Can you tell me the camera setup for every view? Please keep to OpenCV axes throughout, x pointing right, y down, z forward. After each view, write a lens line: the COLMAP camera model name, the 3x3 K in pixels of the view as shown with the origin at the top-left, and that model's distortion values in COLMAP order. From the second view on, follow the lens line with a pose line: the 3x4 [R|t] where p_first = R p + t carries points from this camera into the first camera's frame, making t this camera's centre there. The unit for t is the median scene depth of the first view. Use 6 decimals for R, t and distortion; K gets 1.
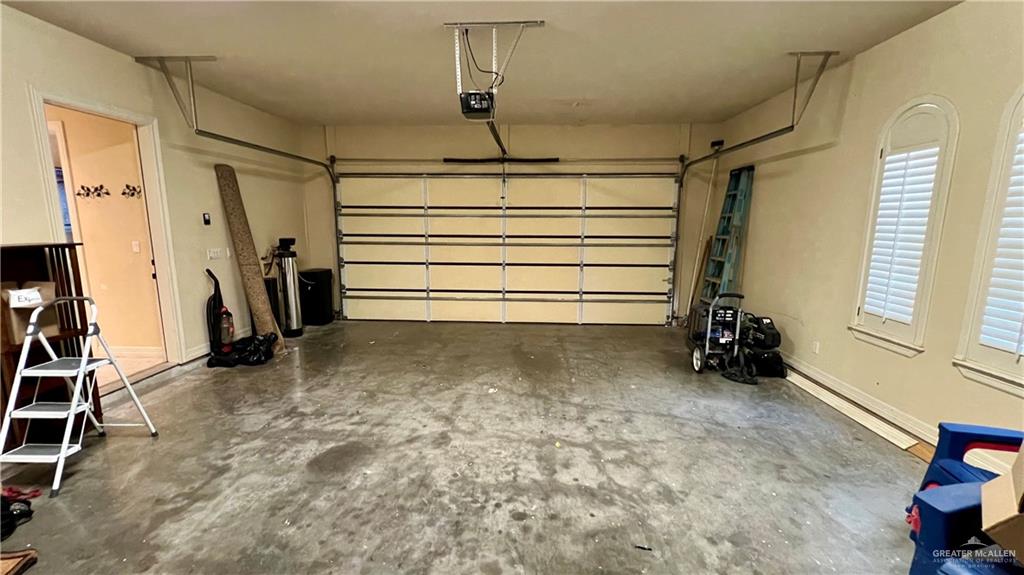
lens RADIAL K [[411.9, 0, 512.5], [0, 411.9, 286.8], [0, 0, 1]] dist [-0.003481, 0.001196]
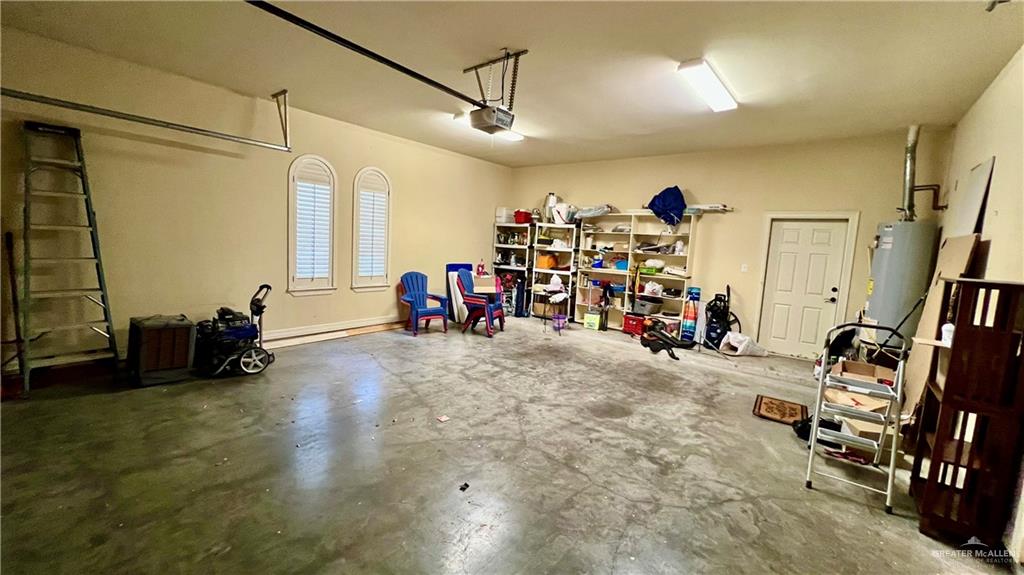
lens RADIAL K [[411.9, 0, 507.6], [0, 411.9, 287.4], [0, 0, 1]] dist [-0.003481, 0.001196]
pose [[-0.799926, -0.114158, 0.589140, -0.816489], [0.036138, 0.970794, 0.237178, -0.282149], [-0.599009, 0.211015, -0.772438, 1.959243]]
